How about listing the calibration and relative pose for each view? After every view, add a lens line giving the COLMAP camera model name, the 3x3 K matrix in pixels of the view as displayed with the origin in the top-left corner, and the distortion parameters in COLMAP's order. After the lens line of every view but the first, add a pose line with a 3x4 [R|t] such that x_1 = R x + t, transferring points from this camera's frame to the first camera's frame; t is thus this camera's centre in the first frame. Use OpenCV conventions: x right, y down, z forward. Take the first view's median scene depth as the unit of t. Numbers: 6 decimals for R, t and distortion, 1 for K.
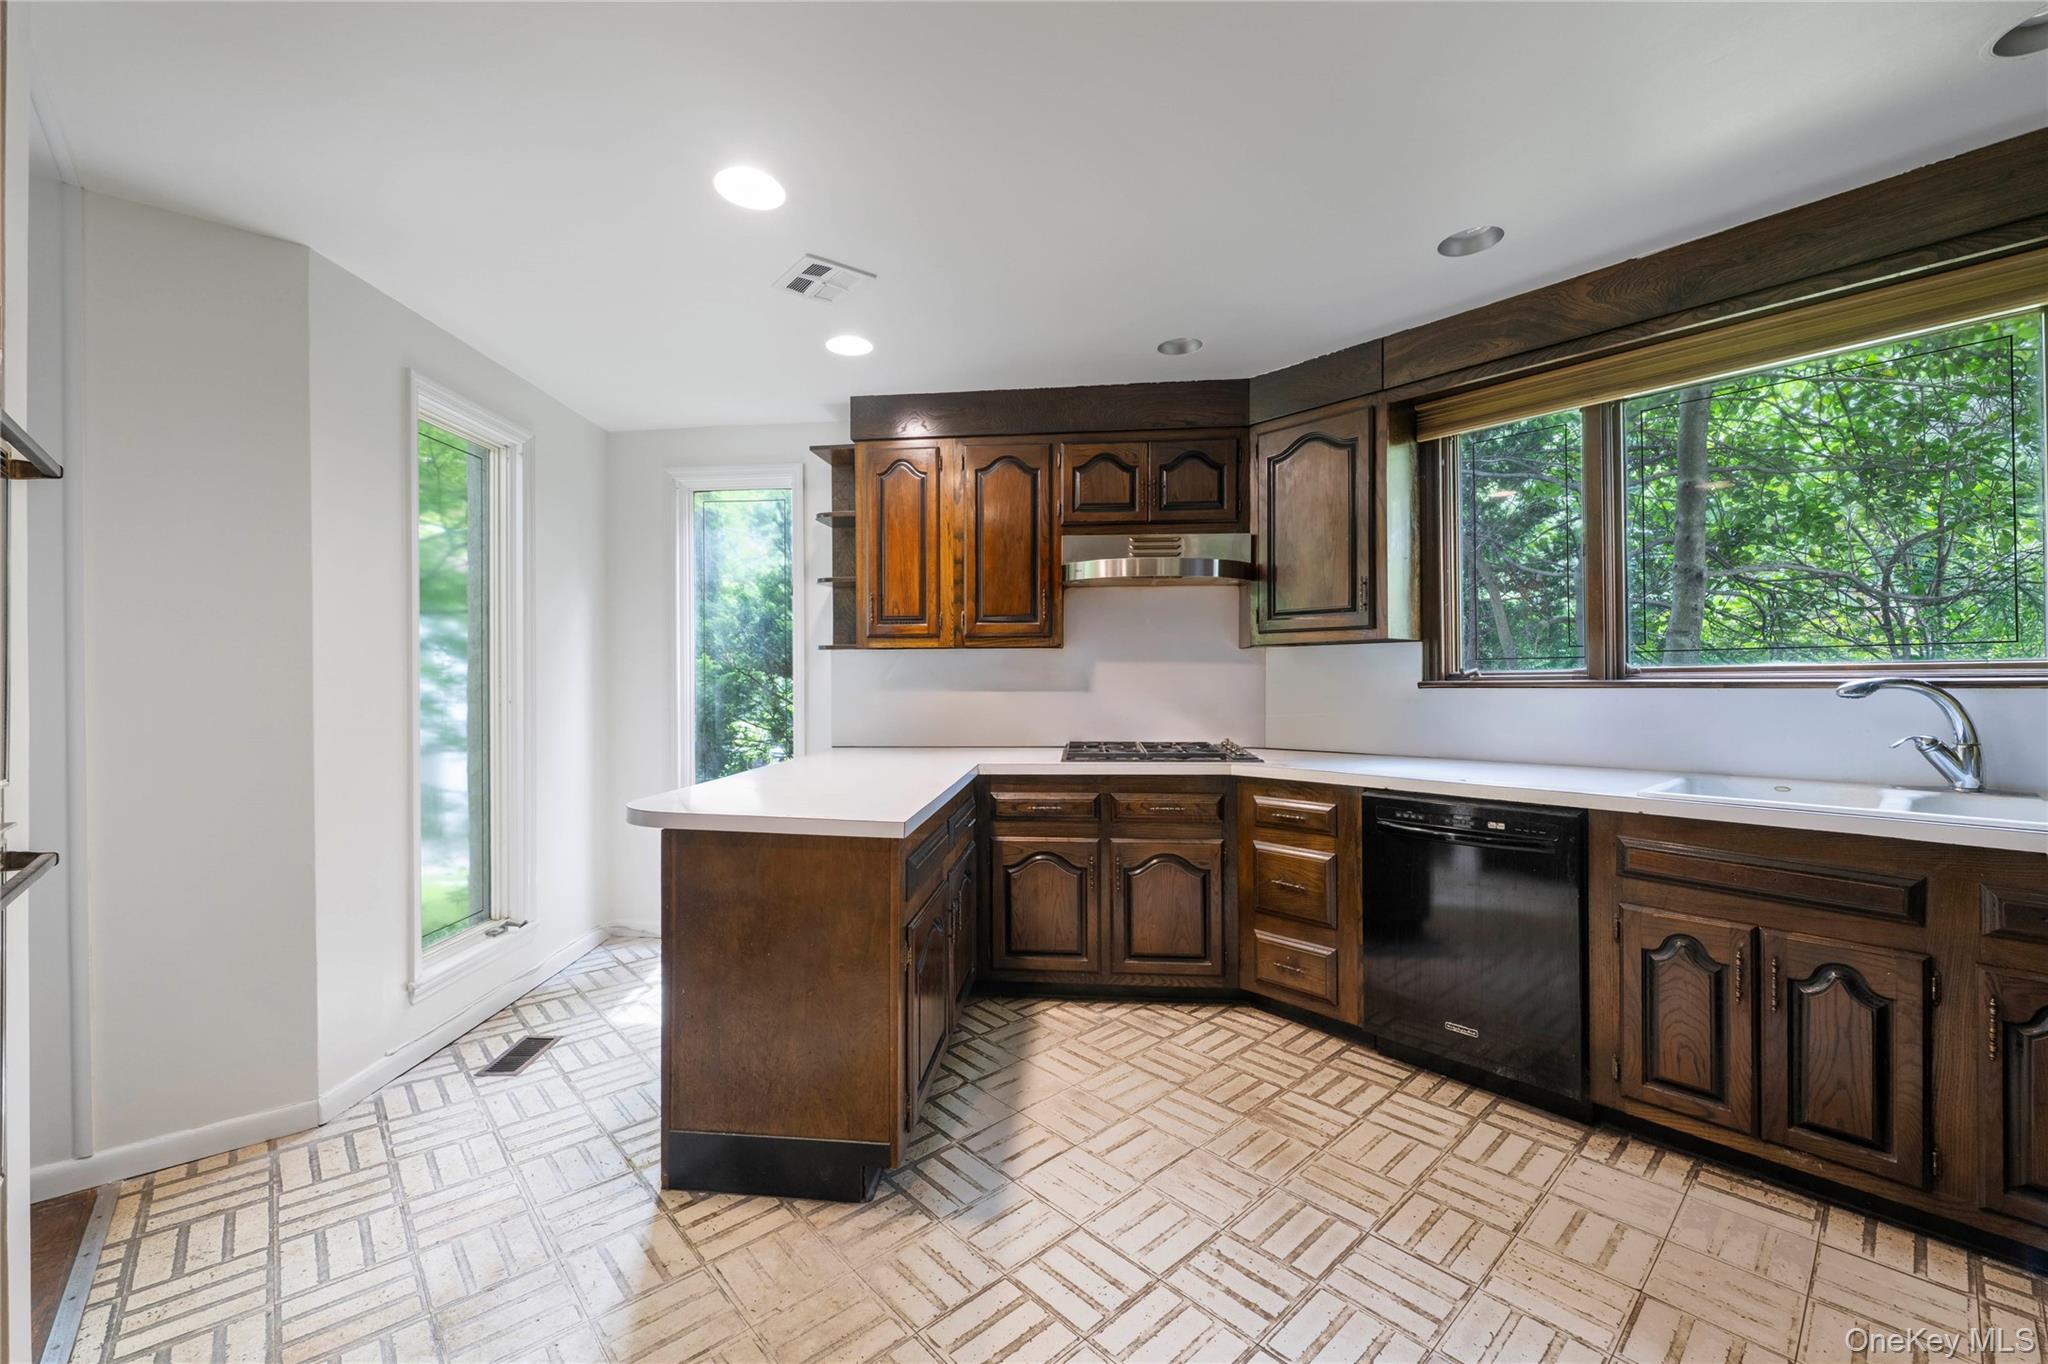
lens RADIAL K [[820.7, 0, 1012.0], [0, 820.7, 675.7], [0, 0, 1]] dist [-0.001499, -0.000377]
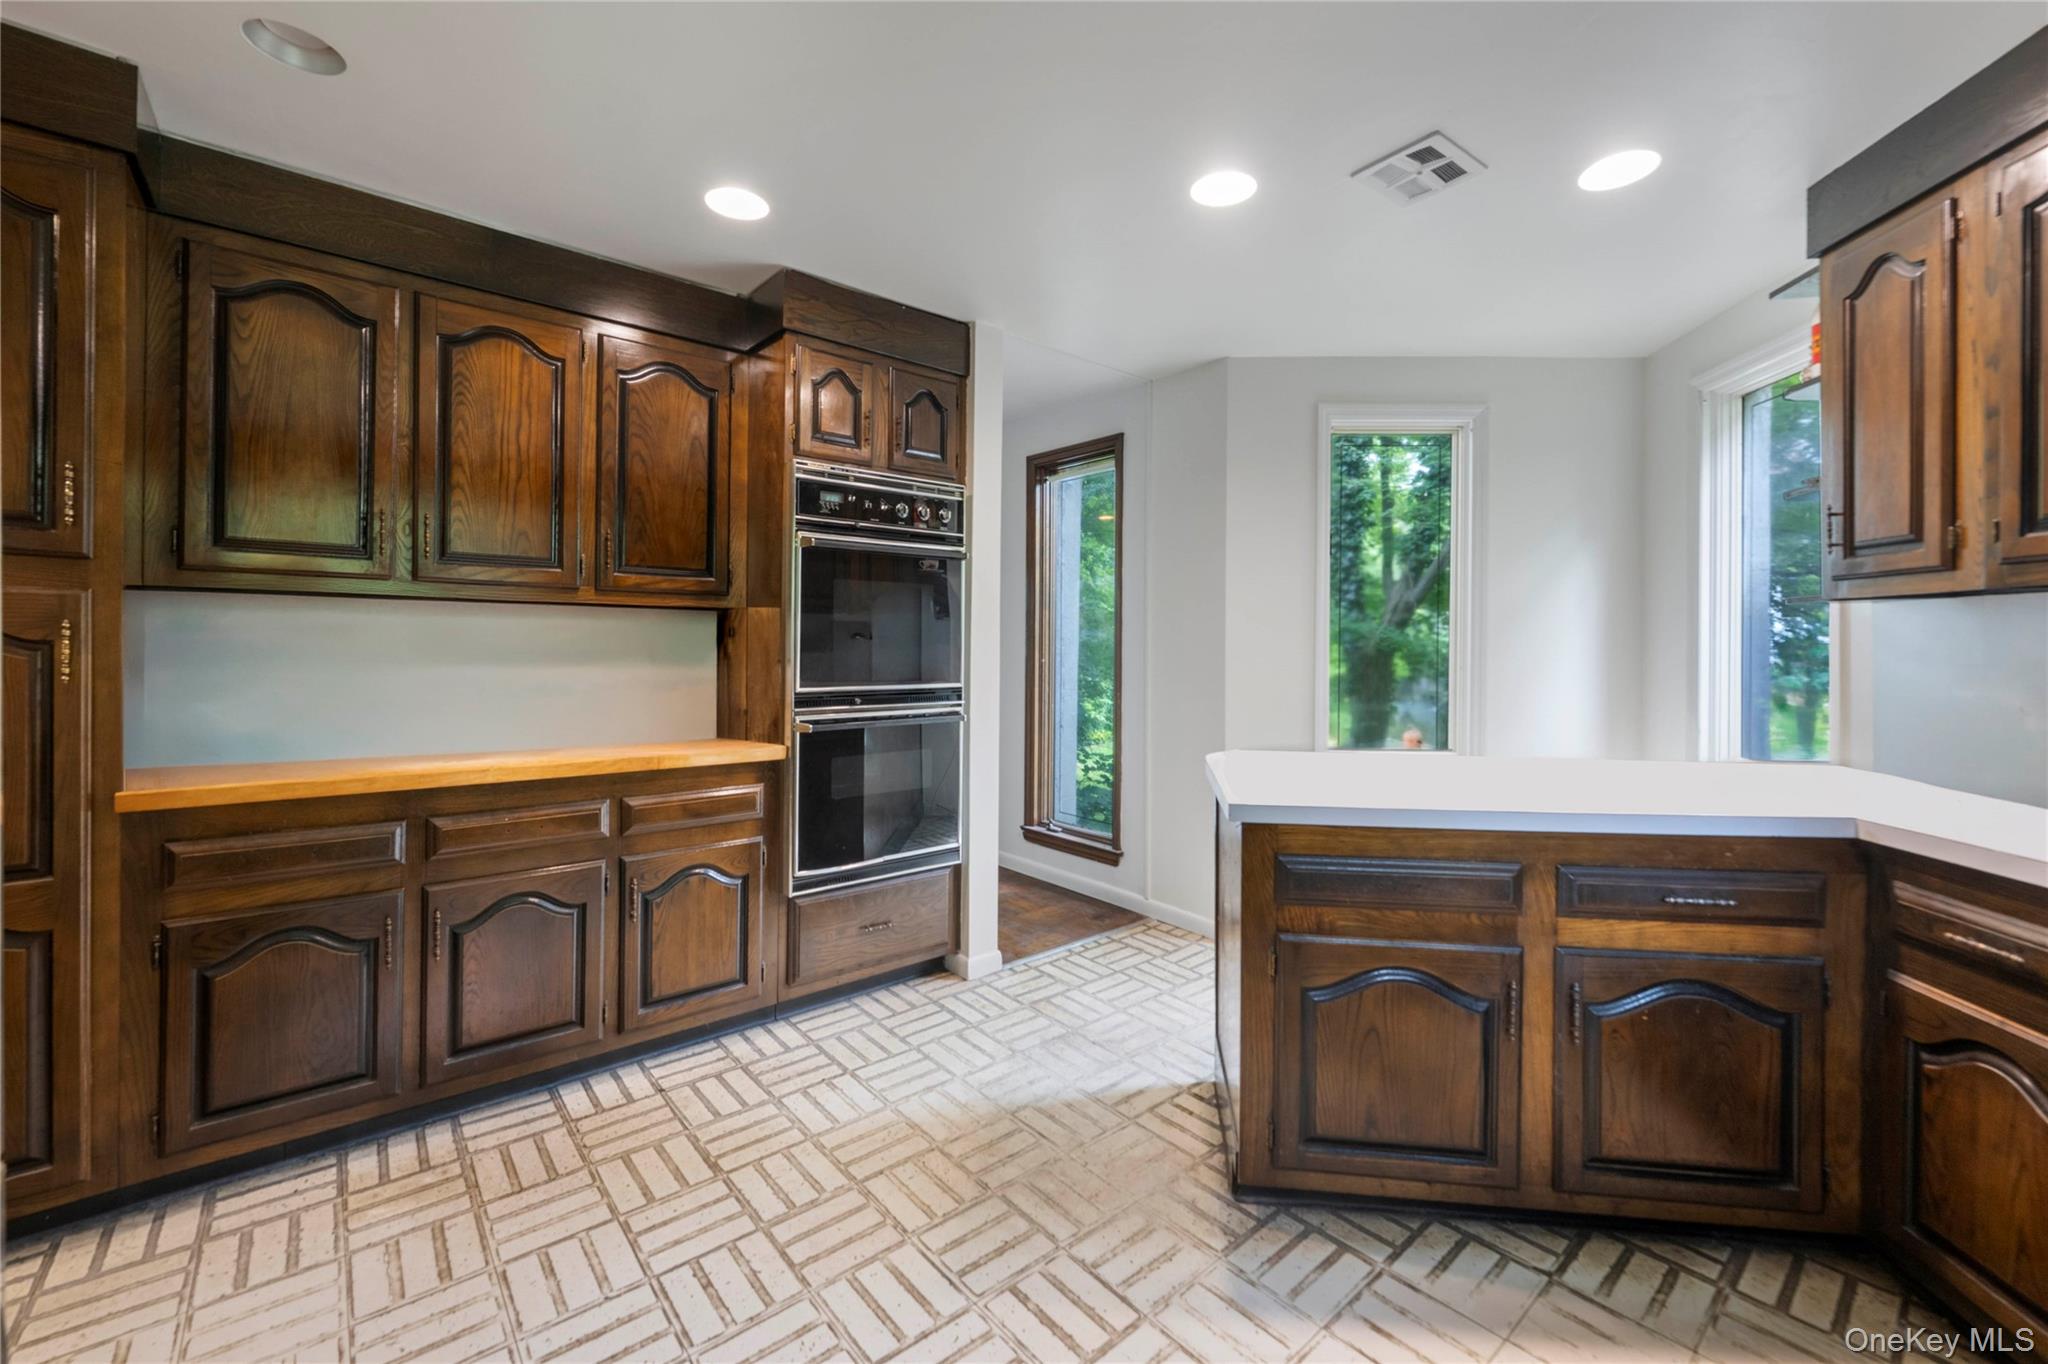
lens RADIAL K [[820.7, 0, 1017.4], [0, 820.7, 644.4], [0, 0, 1]] dist [-0.001499, -0.000377]
pose [[-0.025422, 0.005685, -0.999661, 0.763005], [-0.002554, 0.999980, 0.005751, -0.004690], [0.999674, 0.002700, -0.025407, 0.759949]]
